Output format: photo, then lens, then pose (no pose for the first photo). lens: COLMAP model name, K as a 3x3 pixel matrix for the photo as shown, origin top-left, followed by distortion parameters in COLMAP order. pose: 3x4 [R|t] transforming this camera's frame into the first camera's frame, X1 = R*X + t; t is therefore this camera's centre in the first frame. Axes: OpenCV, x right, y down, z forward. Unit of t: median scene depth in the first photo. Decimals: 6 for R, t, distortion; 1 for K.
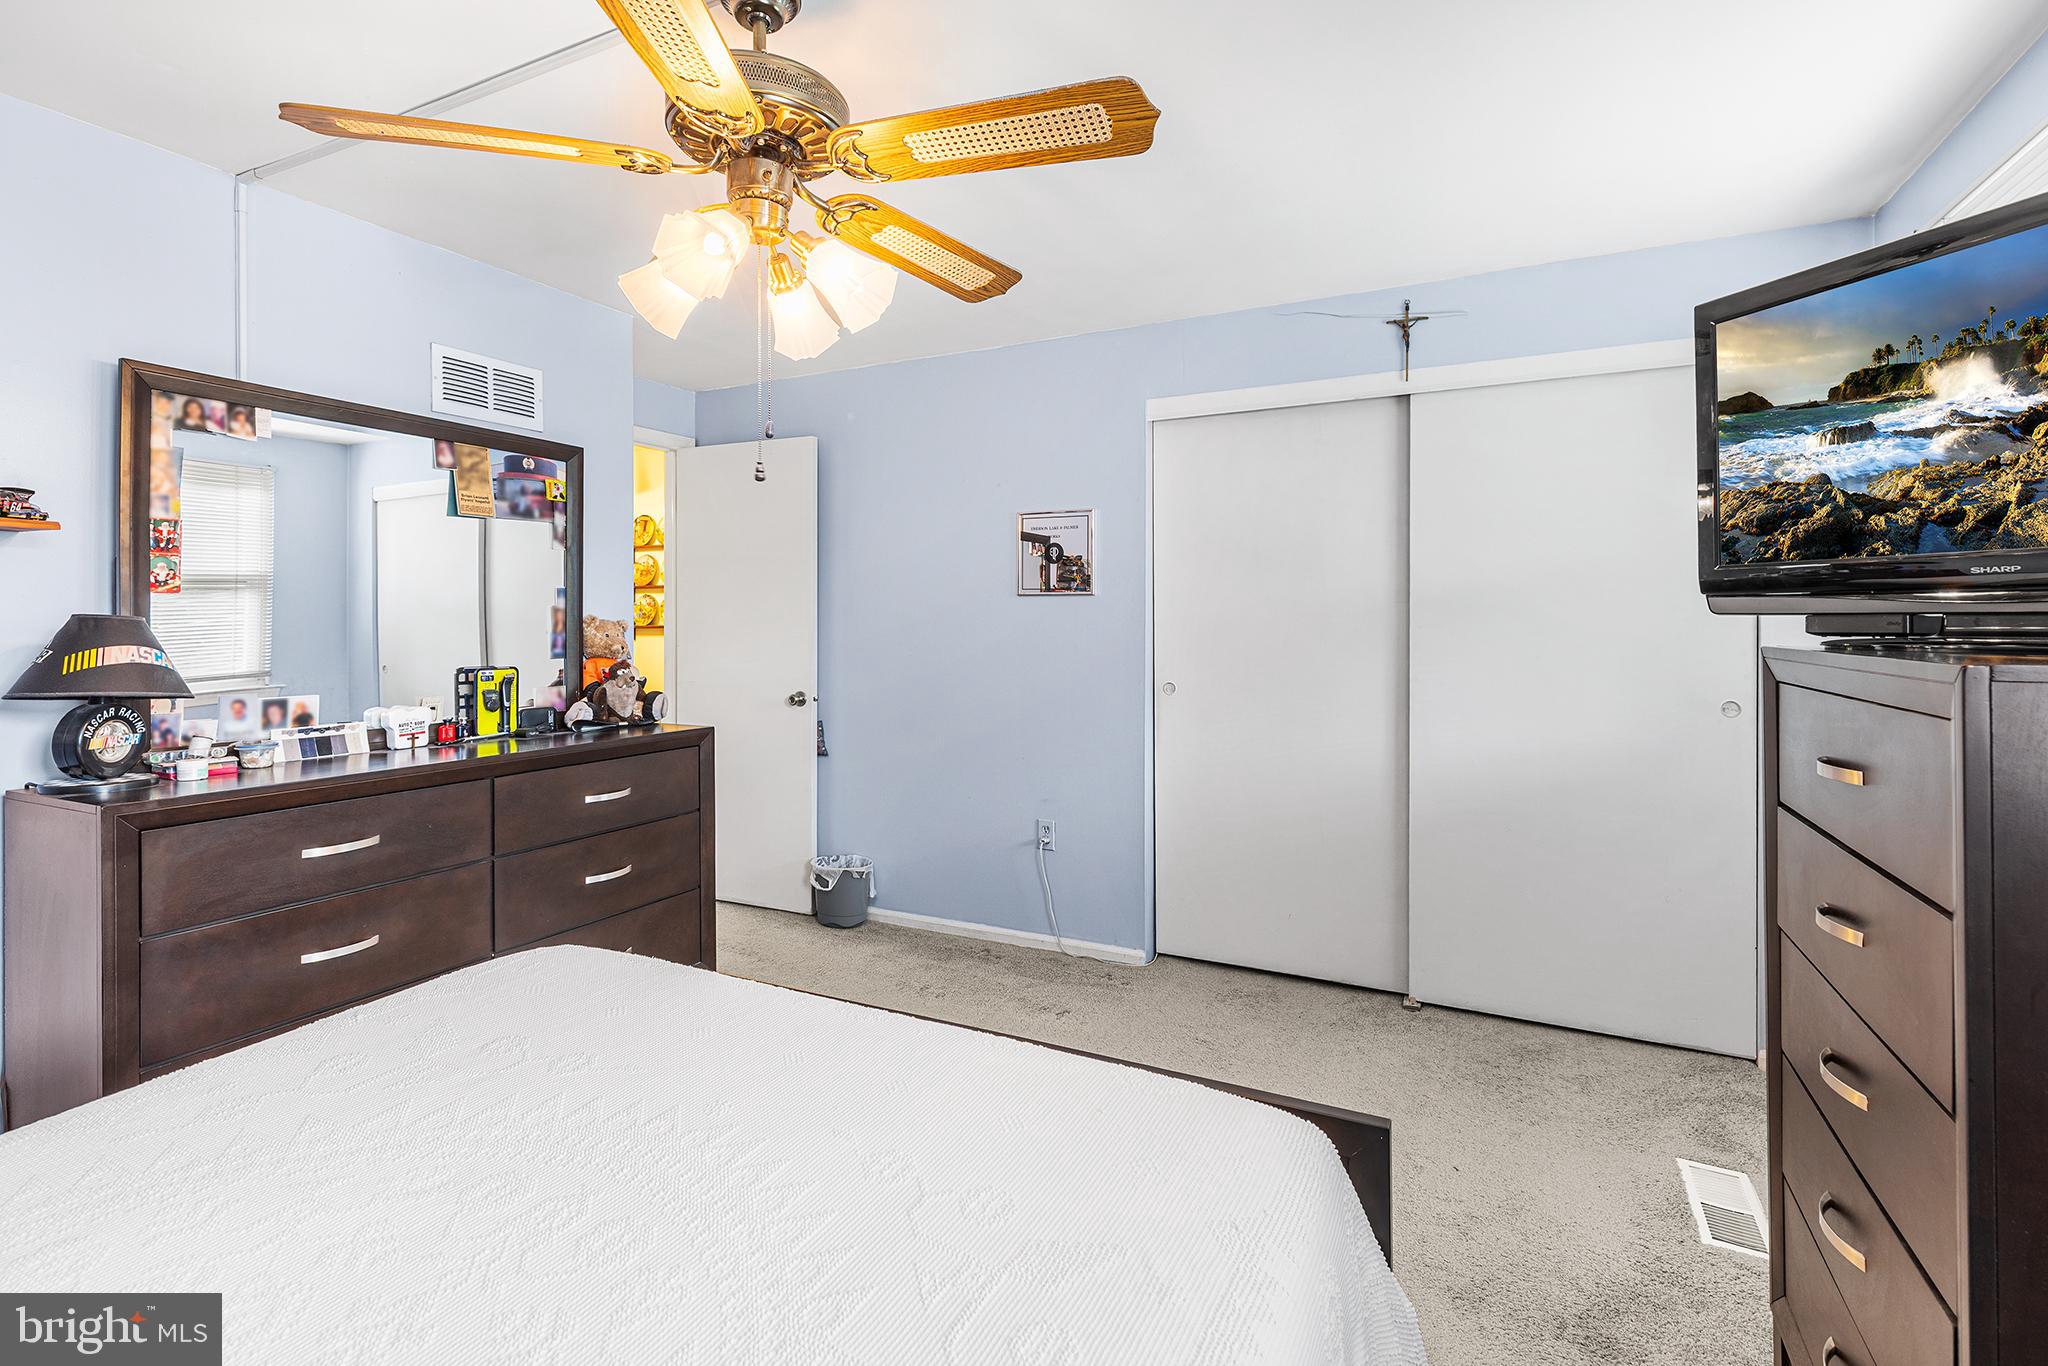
lens RADIAL K [[928.9, 0, 1028.4], [0, 928.9, 614.6], [0, 0, 1]] dist [0.000644, -0.000100]
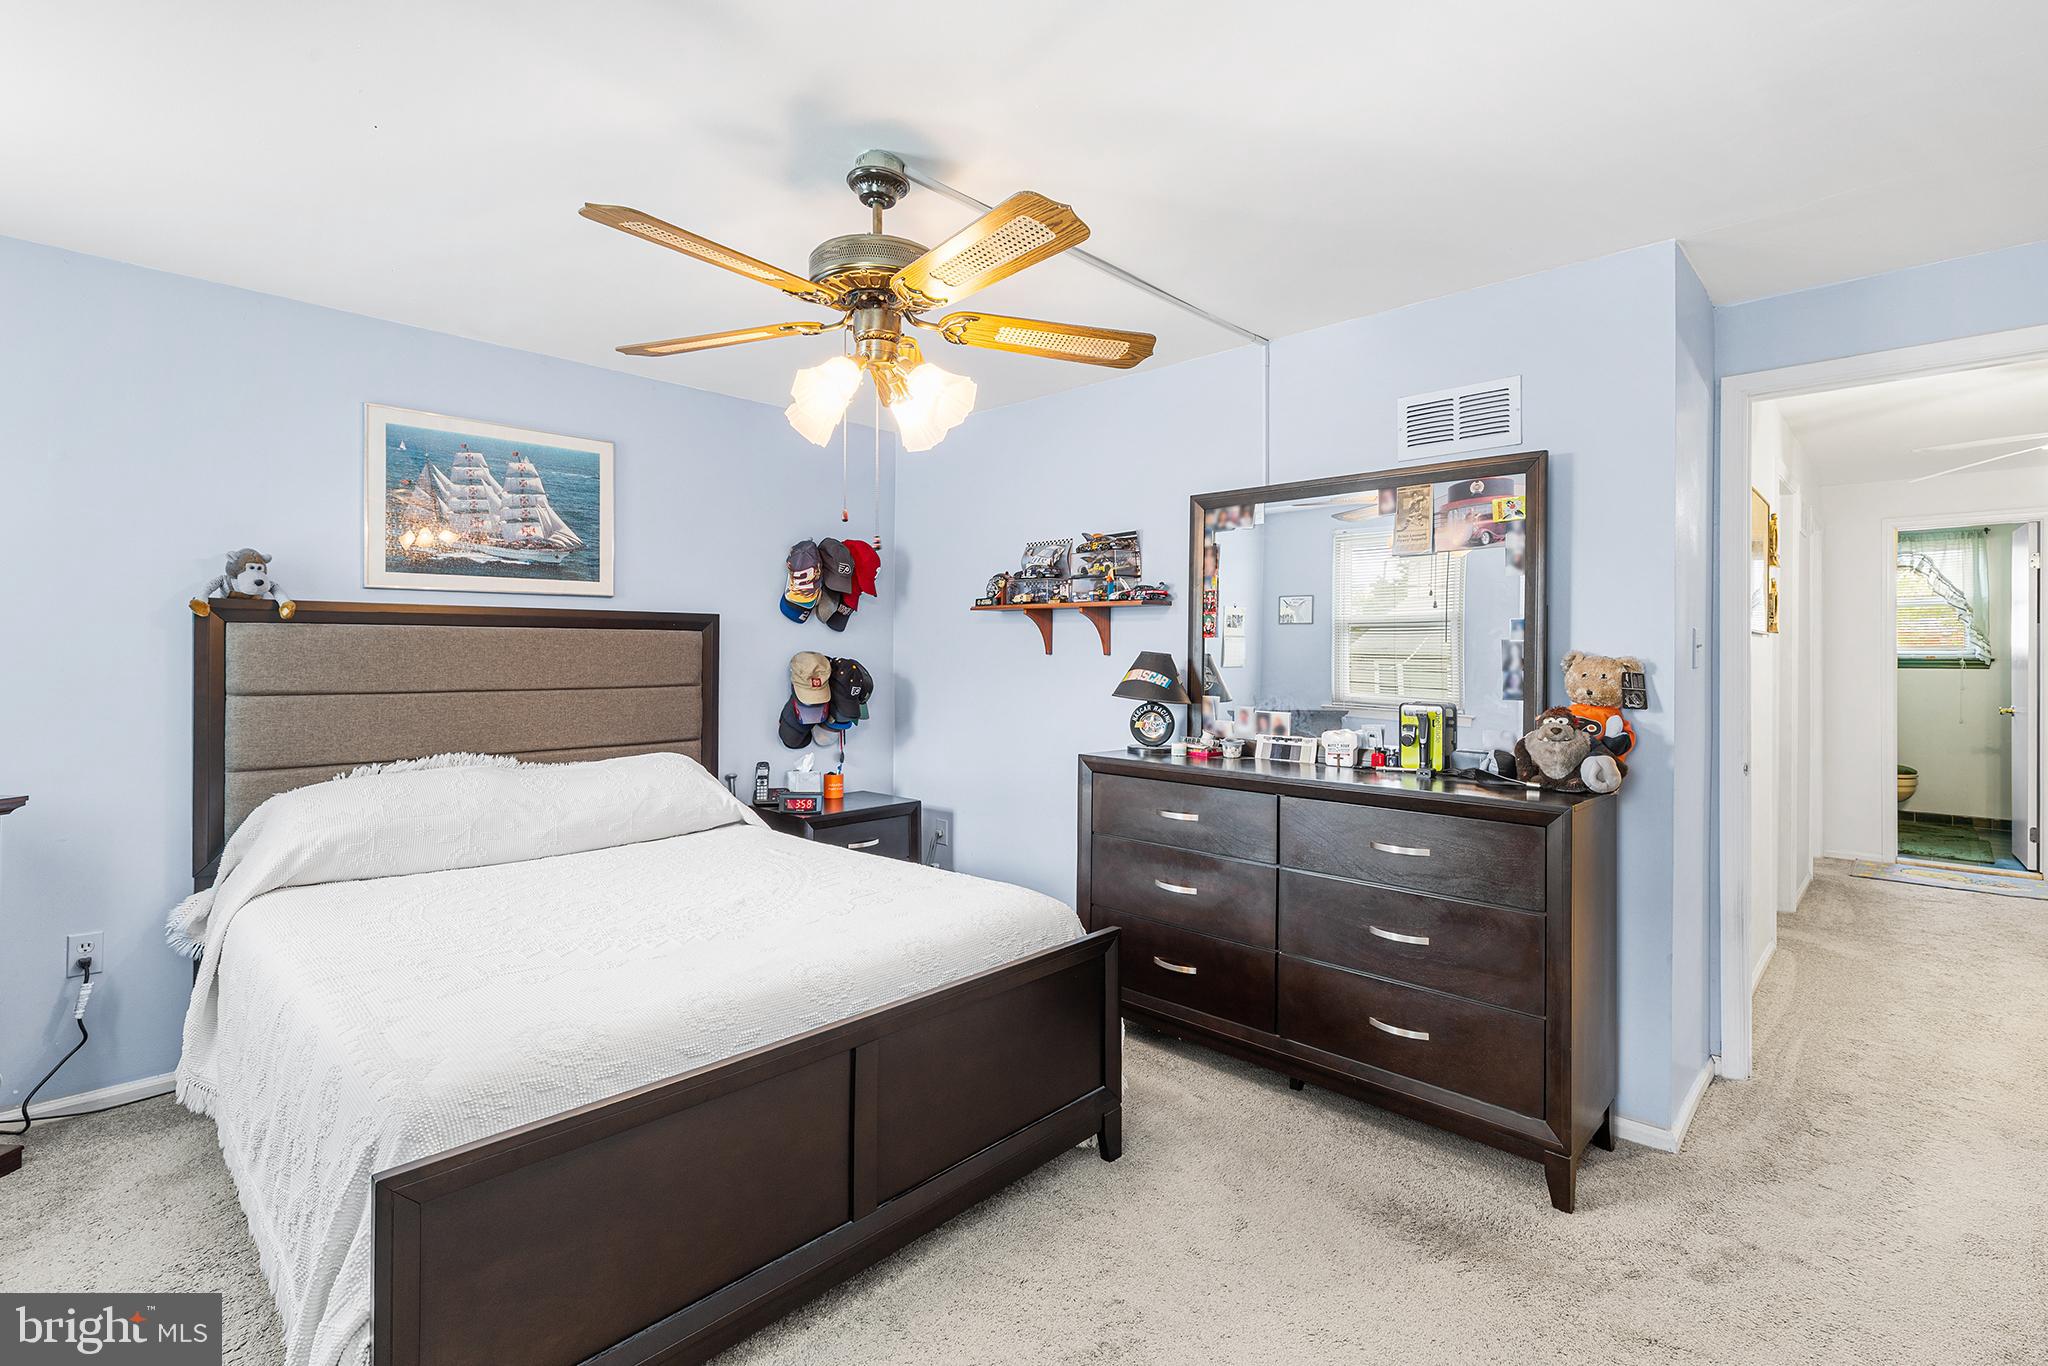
lens RADIAL K [[942.5, 0, 1026.7], [0, 942.5, 654.6], [0, 0, 1]] dist [-0.000189, -0.000254]
pose [[-0.295615, 0.001106, -0.955306, 0.535368], [0.002441, 0.999997, 0.000403, 0.003135], [0.955304, -0.002213, -0.295617, 0.919641]]
